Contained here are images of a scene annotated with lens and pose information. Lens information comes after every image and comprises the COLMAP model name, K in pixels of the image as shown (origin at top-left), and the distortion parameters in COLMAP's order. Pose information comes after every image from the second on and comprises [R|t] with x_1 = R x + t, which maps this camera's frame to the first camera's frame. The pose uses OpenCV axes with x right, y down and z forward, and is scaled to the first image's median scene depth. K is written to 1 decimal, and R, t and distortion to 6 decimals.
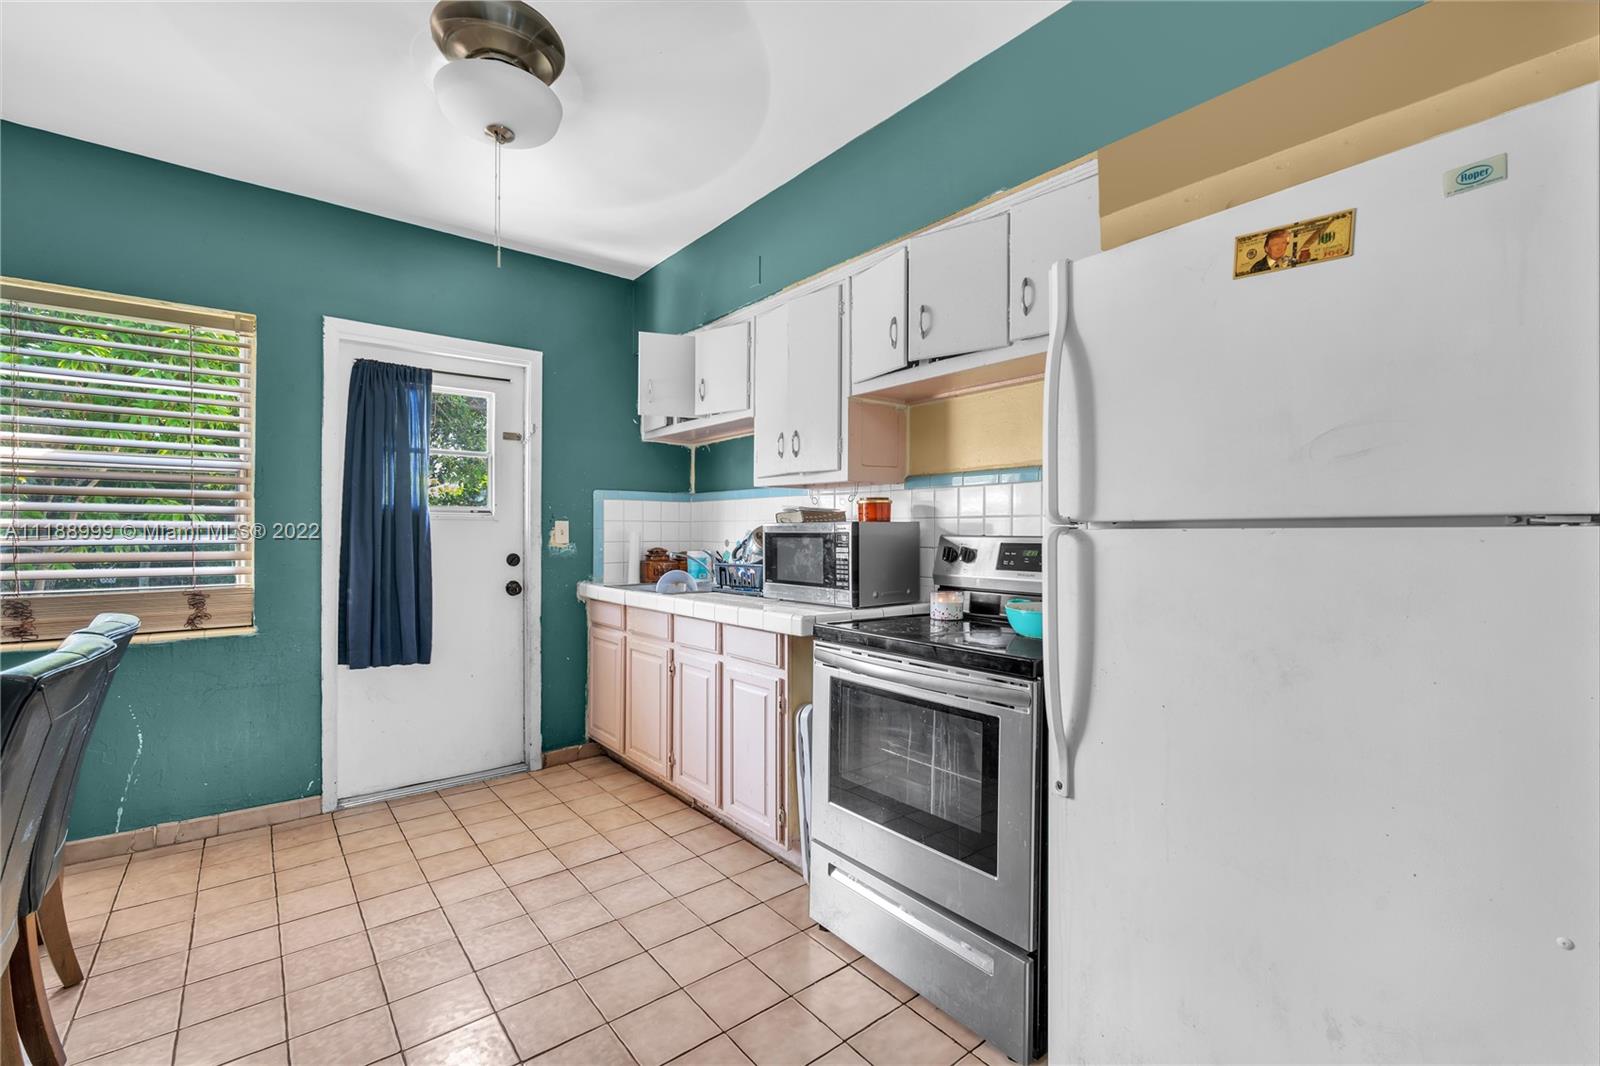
lens RADIAL K [[692.4, 0, 799.2], [0, 692.4, 534.3], [0, 0, 1]] dist [-0.010189, 0.003063]
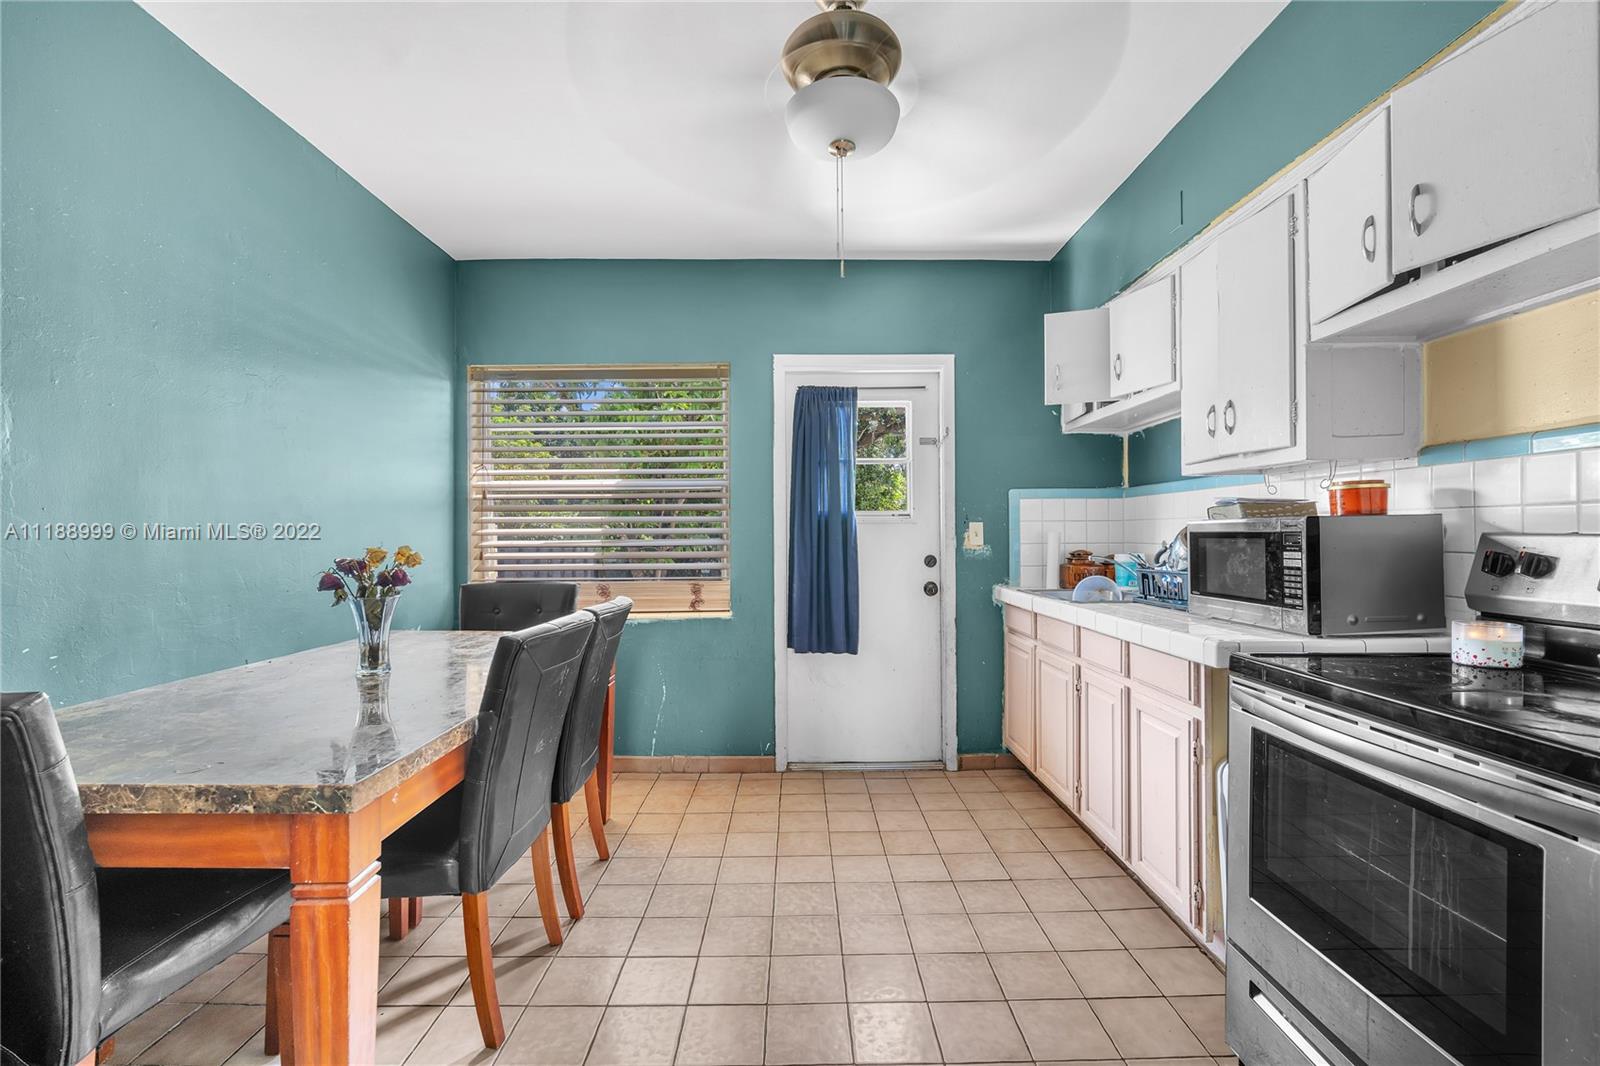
lens RADIAL K [[692.4, 0, 799.4], [0, 692.4, 534.0], [0, 0, 1]] dist [-0.010189, 0.003063]
pose [[0.785663, -0.008528, -0.618596, 0.092678], [0.007433, 0.999963, -0.004345, -0.000474], [0.618610, -0.001185, 0.785697, 0.095797]]
